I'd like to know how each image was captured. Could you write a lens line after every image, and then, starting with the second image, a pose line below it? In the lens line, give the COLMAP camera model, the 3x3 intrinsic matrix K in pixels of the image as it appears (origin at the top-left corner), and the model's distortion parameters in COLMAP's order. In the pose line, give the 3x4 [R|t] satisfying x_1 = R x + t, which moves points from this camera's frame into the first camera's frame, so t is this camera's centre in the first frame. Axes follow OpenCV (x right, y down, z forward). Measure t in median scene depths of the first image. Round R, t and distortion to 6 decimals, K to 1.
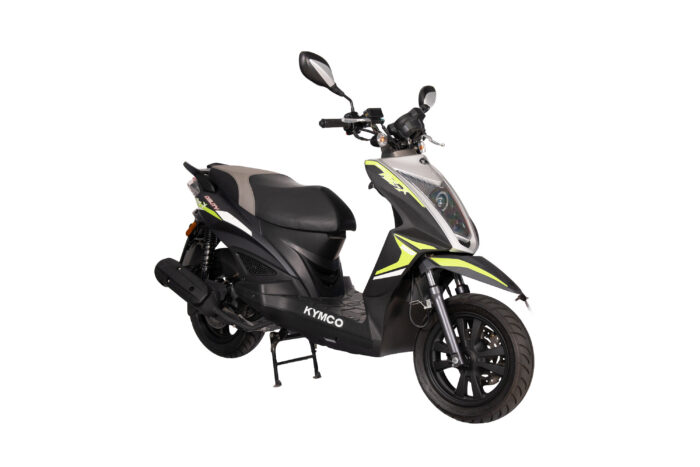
lens RADIAL K [[895.6, 0, 350.0], [0, 895.6, 233.5], [0, 0, 1]] dist [-0.007728, 0.000179]
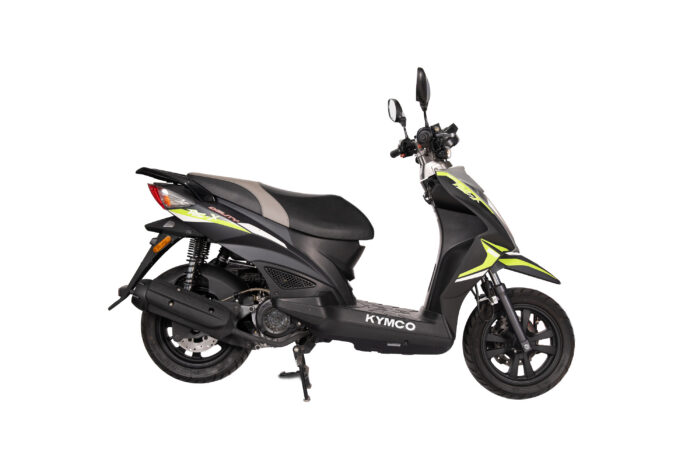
lens RADIAL K [[895.6, 0, 350.0], [0, 895.6, 233.5], [0, 0, 1]] dist [-0.007728, 0.000179]
pose [[0.777686, -0.046533, 0.626929, -0.714940], [0.040634, 0.998892, 0.023736, -0.036299], [-0.627339, 0.007016, 0.778715, 0.228009]]
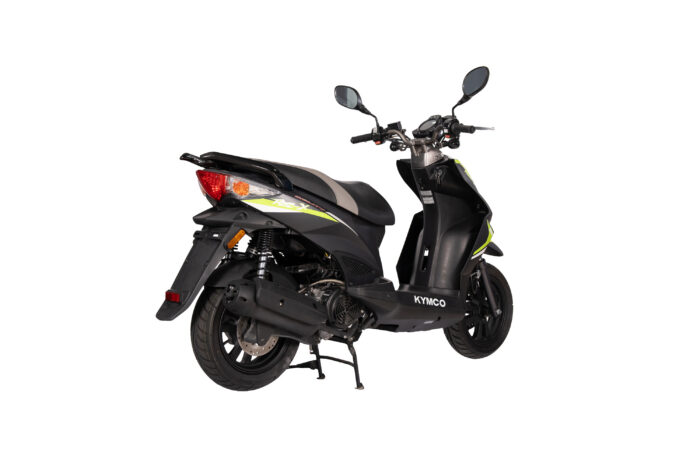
lens RADIAL K [[895.6, 0, 350.0], [0, 895.6, 233.5], [0, 0, 1]] dist [-0.007728, 0.000179]
pose [[0.144248, -0.076234, 0.986601, -1.146270], [0.044401, 0.996522, 0.070509, -0.074681], [-0.988545, 0.033635, 0.147131, 0.941774]]
